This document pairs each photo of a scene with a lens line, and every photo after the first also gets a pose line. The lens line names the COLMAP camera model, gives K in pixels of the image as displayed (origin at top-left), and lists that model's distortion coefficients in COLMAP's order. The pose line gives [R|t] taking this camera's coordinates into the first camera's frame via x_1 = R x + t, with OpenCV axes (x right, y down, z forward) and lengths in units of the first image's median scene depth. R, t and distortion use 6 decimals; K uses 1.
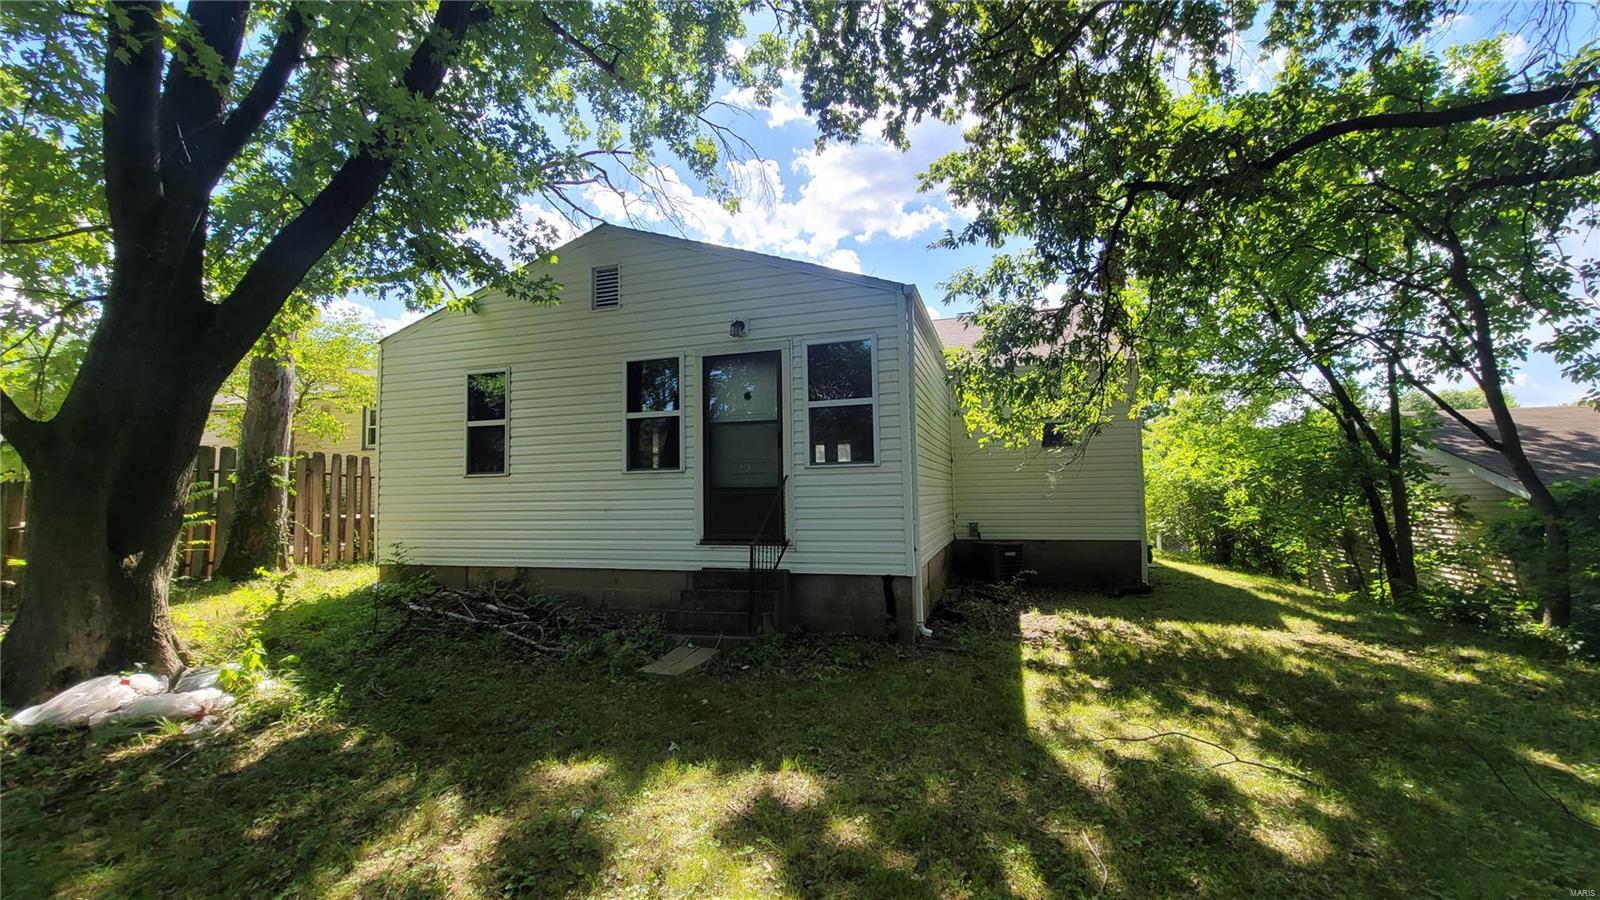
lens RADIAL K [[644.7, 0, 801.5], [0, 644.7, 446.7], [0, 0, 1]] dist [-0.001907, 0.000593]
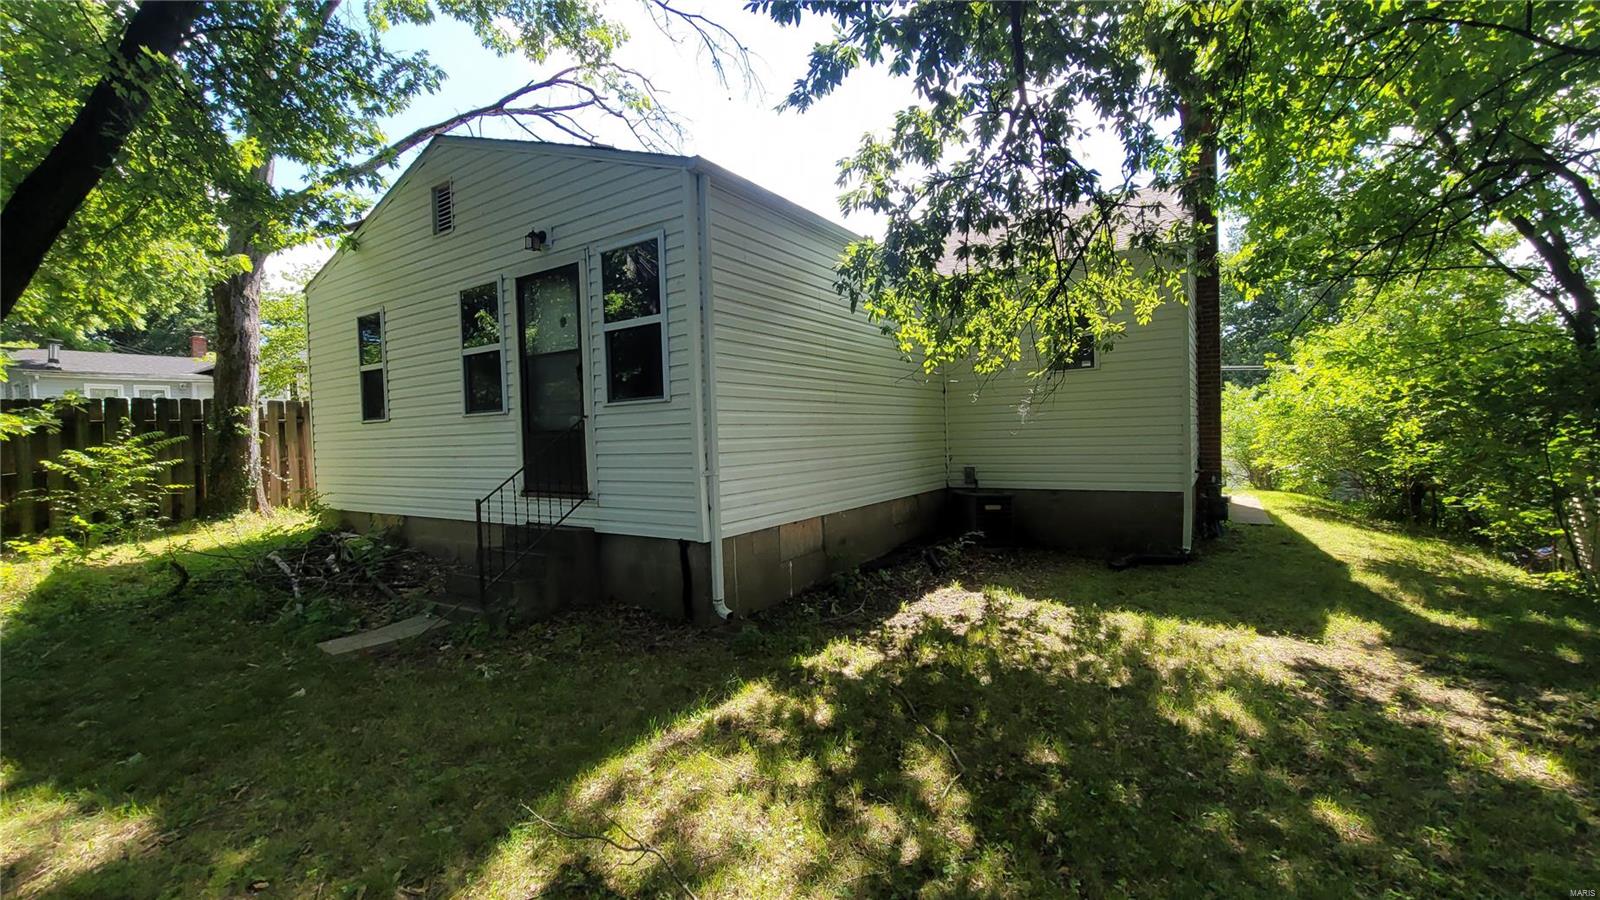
lens RADIAL K [[644.7, 0, 801.4], [0, 644.7, 444.4], [0, 0, 1]] dist [-0.001907, 0.000593]
pose [[0.962331, -0.007299, -0.271781, 0.442096], [0.032925, 0.995411, 0.089849, 0.014613], [0.269878, -0.095413, 0.958156, 0.261774]]
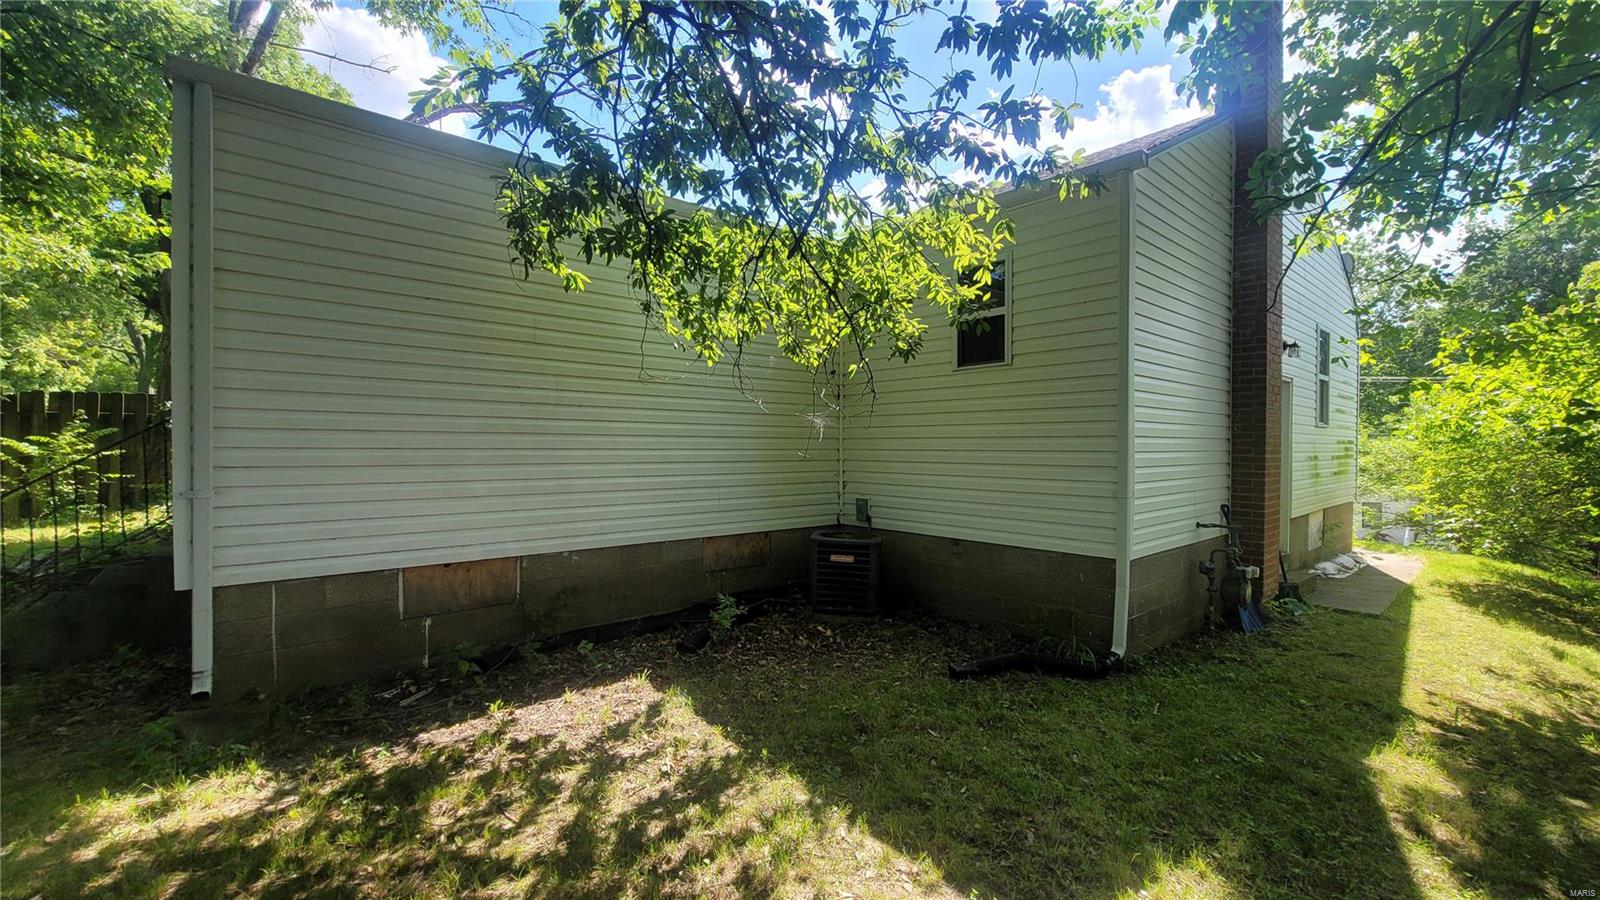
lens RADIAL K [[644.7, 0, 793.1], [0, 644.7, 442.7], [0, 0, 1]] dist [-0.001907, 0.000593]
pose [[0.856157, 0.016342, -0.516457, 0.811052], [0.017594, 0.997998, 0.060746, 0.043124], [0.516416, -0.061095, 0.854156, 0.709214]]
